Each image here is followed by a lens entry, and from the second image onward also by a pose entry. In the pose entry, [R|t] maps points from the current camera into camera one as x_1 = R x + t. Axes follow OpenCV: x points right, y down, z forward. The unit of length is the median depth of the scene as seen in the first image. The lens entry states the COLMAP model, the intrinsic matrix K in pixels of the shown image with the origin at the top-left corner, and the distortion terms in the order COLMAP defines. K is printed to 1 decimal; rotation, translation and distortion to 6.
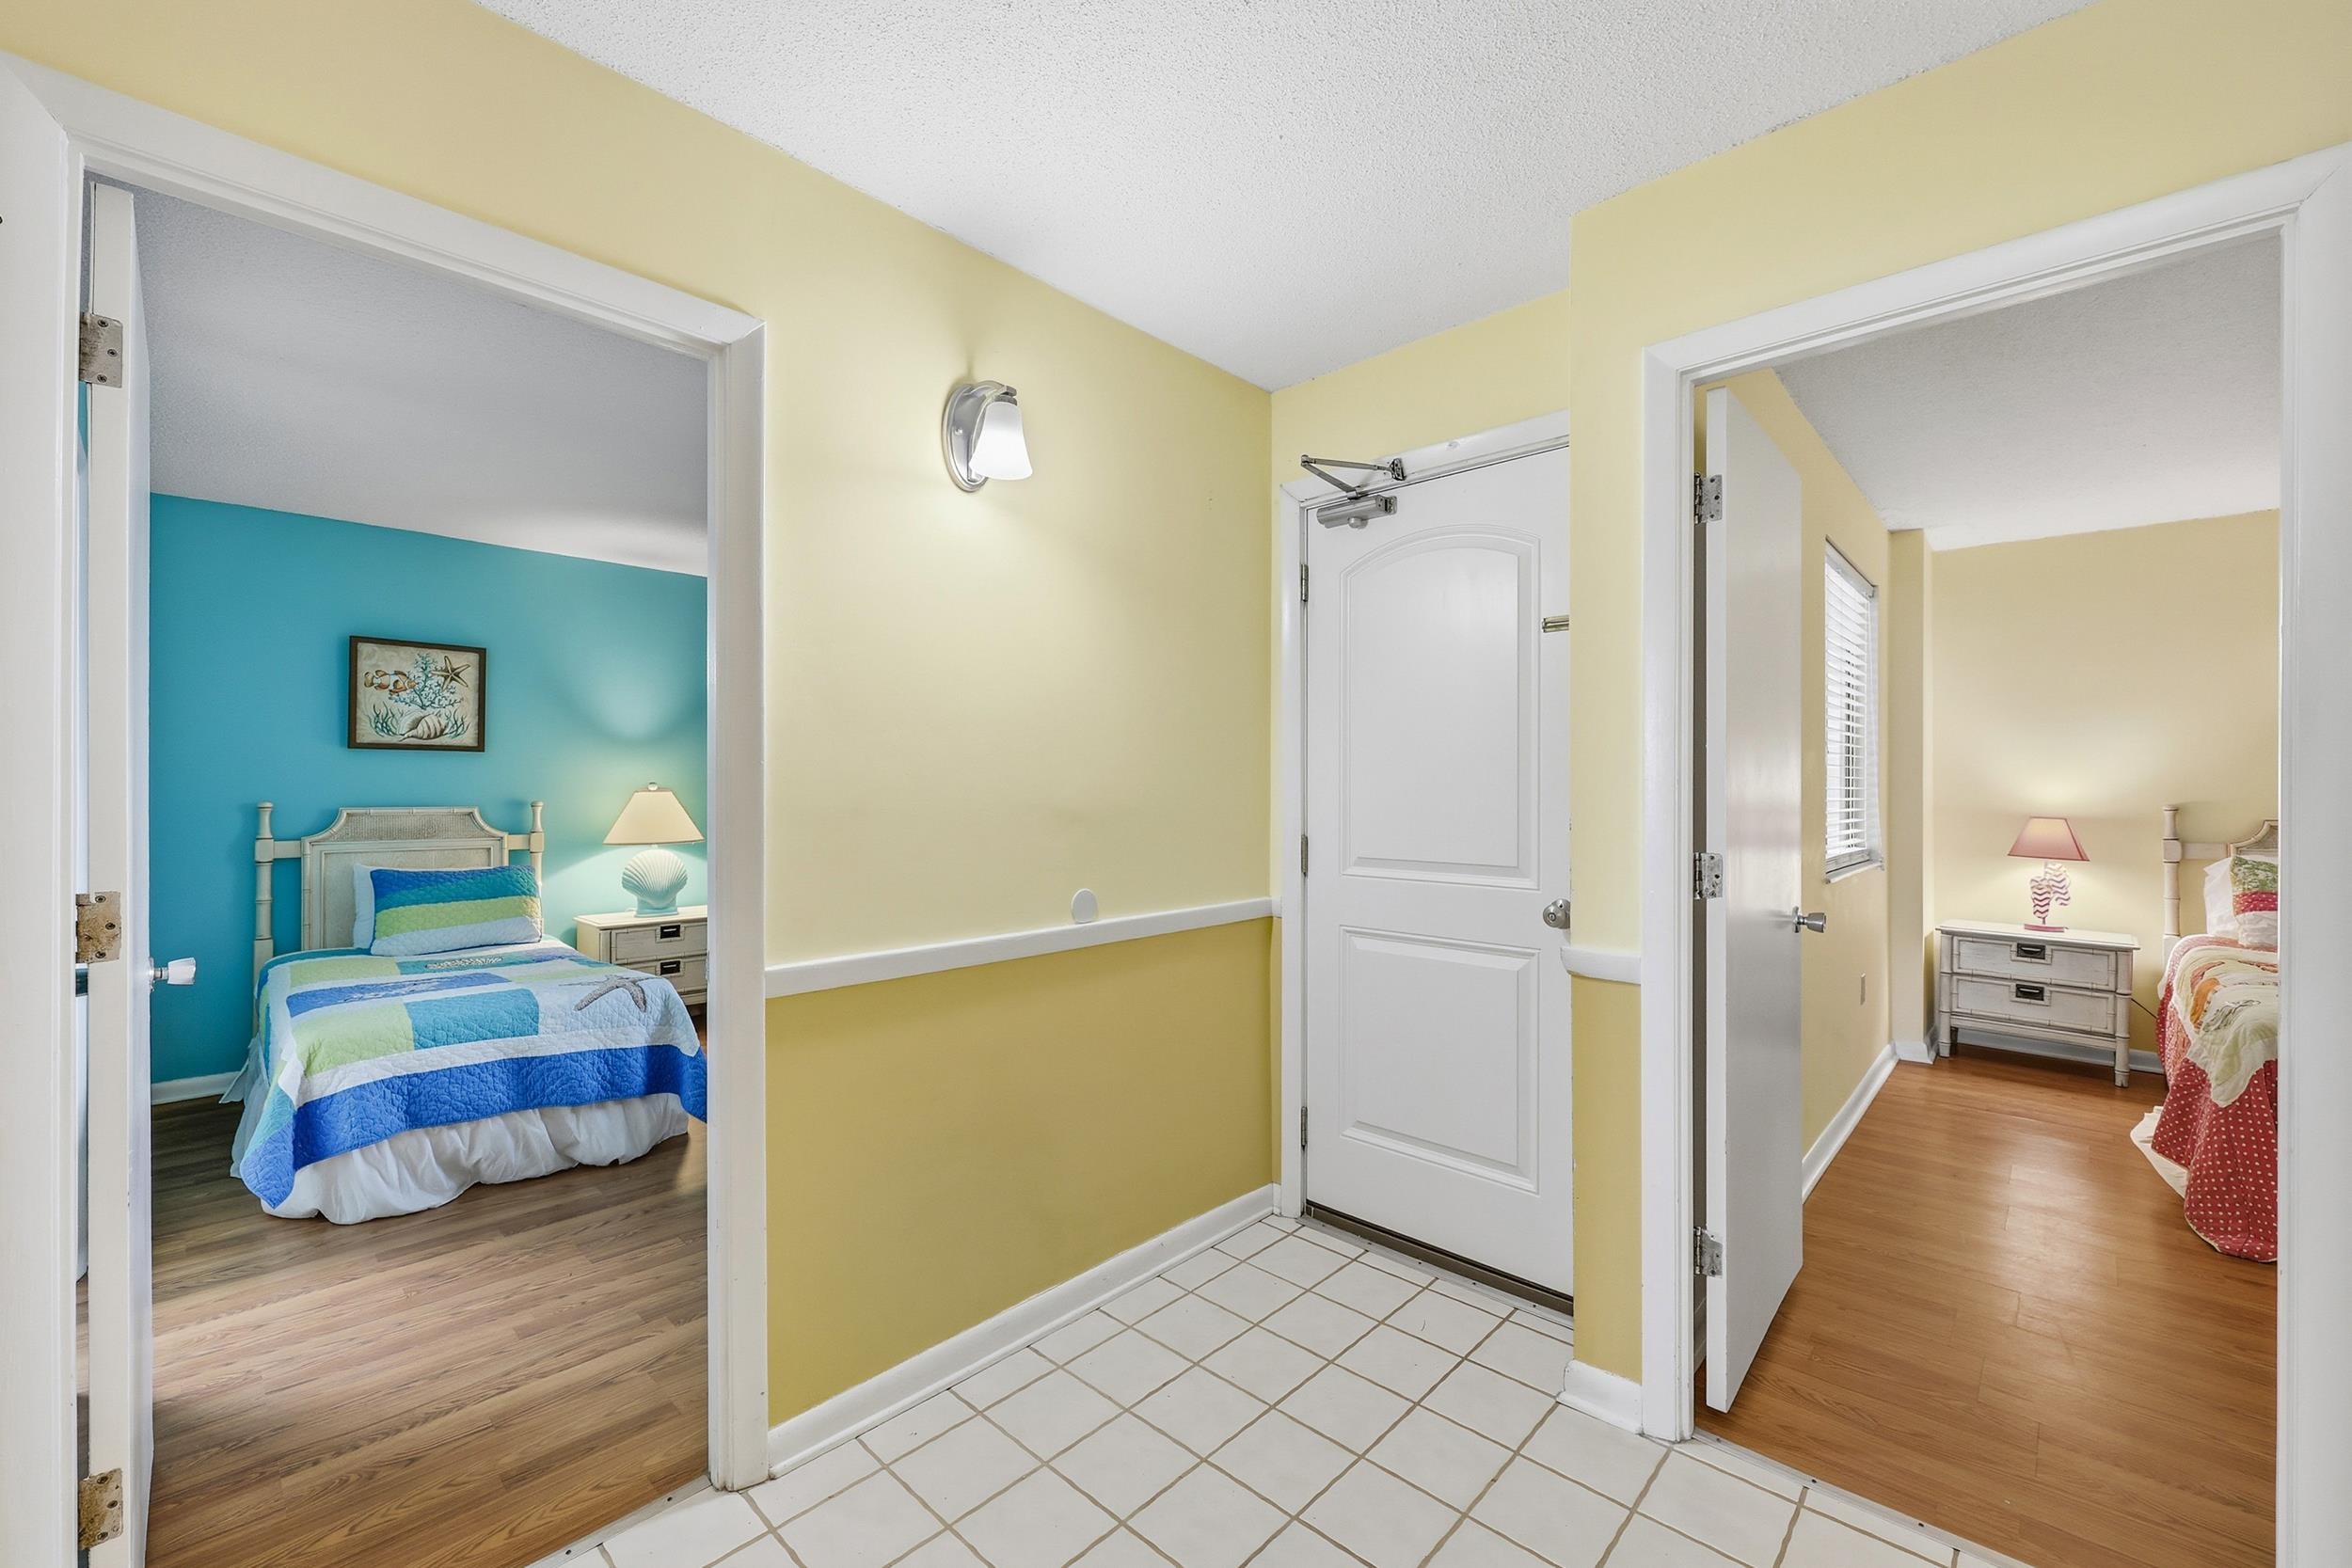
lens RADIAL K [[974.1, 0, 1179.5], [0, 974.1, 786.5], [0, 0, 1]] dist [0.002164, 0.000023]
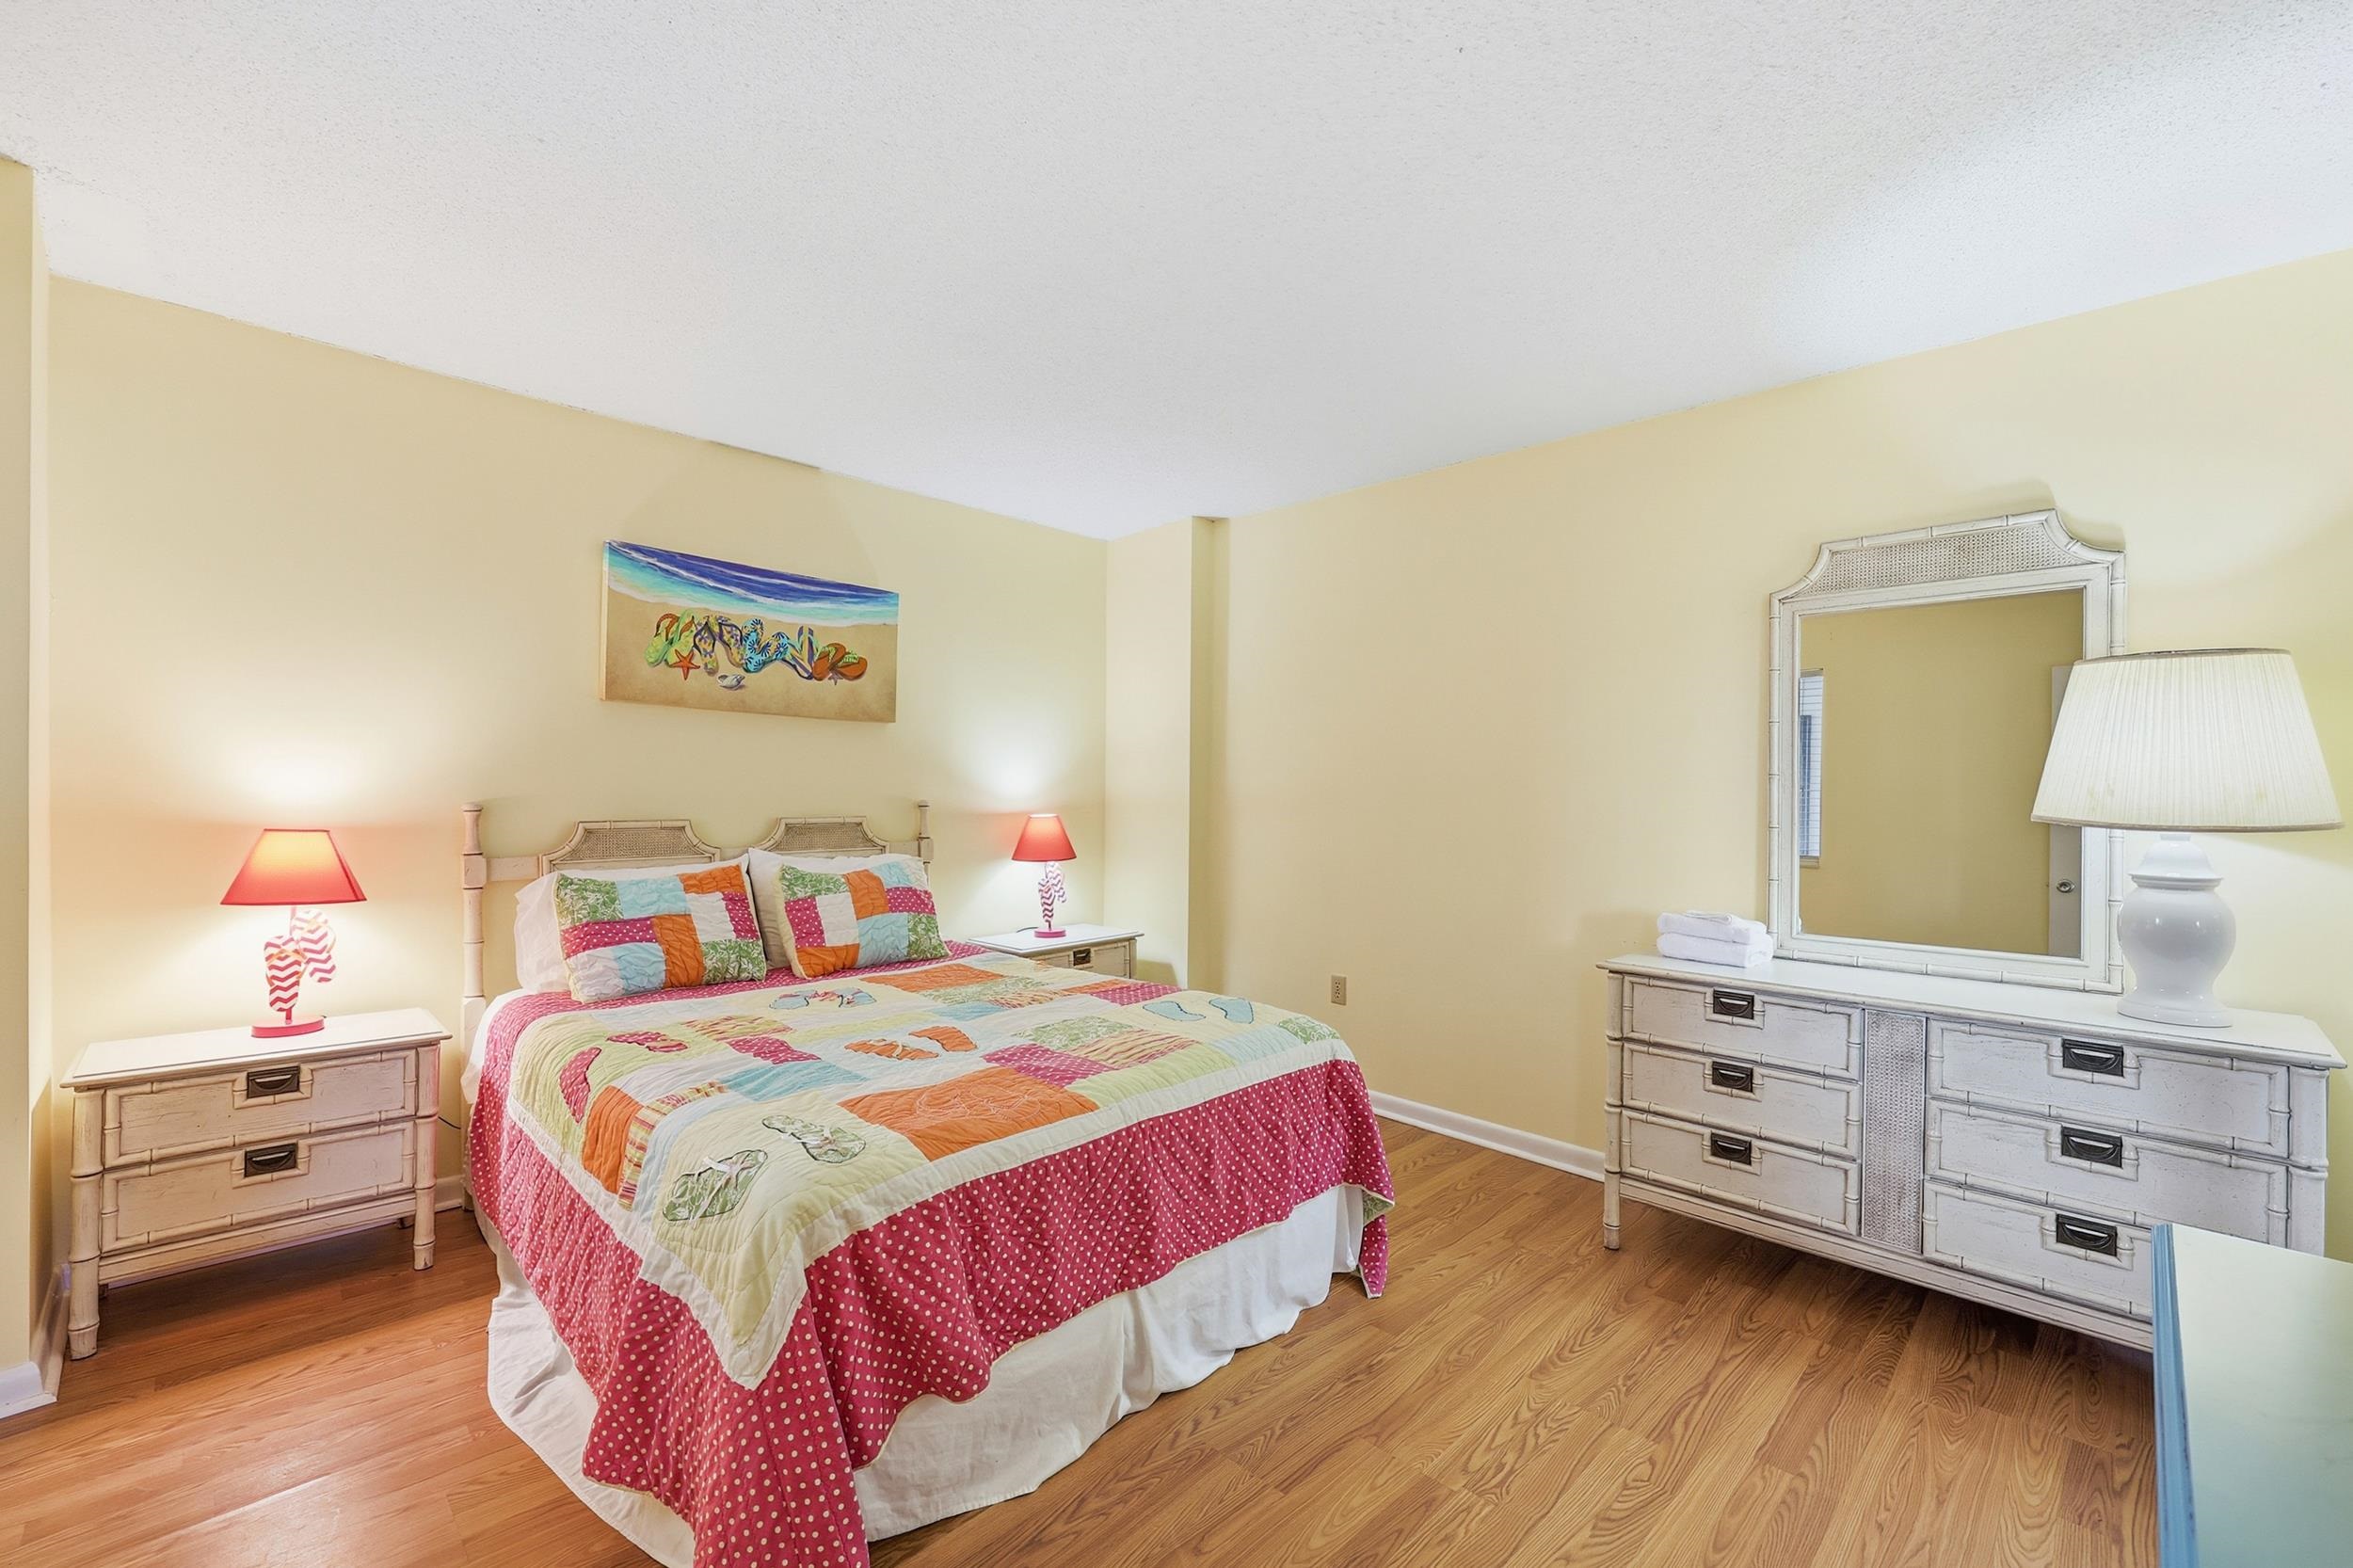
lens RADIAL K [[967.5, 0, 1170.5], [0, 967.5, 793.1], [0, 0, 1]] dist [-0.003637, -0.000720]
pose [[0.033771, -0.006486, 0.999409, 0.377471], [-0.009221, 0.999934, 0.006801, 0.002903], [-0.999387, -0.009445, 0.033708, 0.512042]]
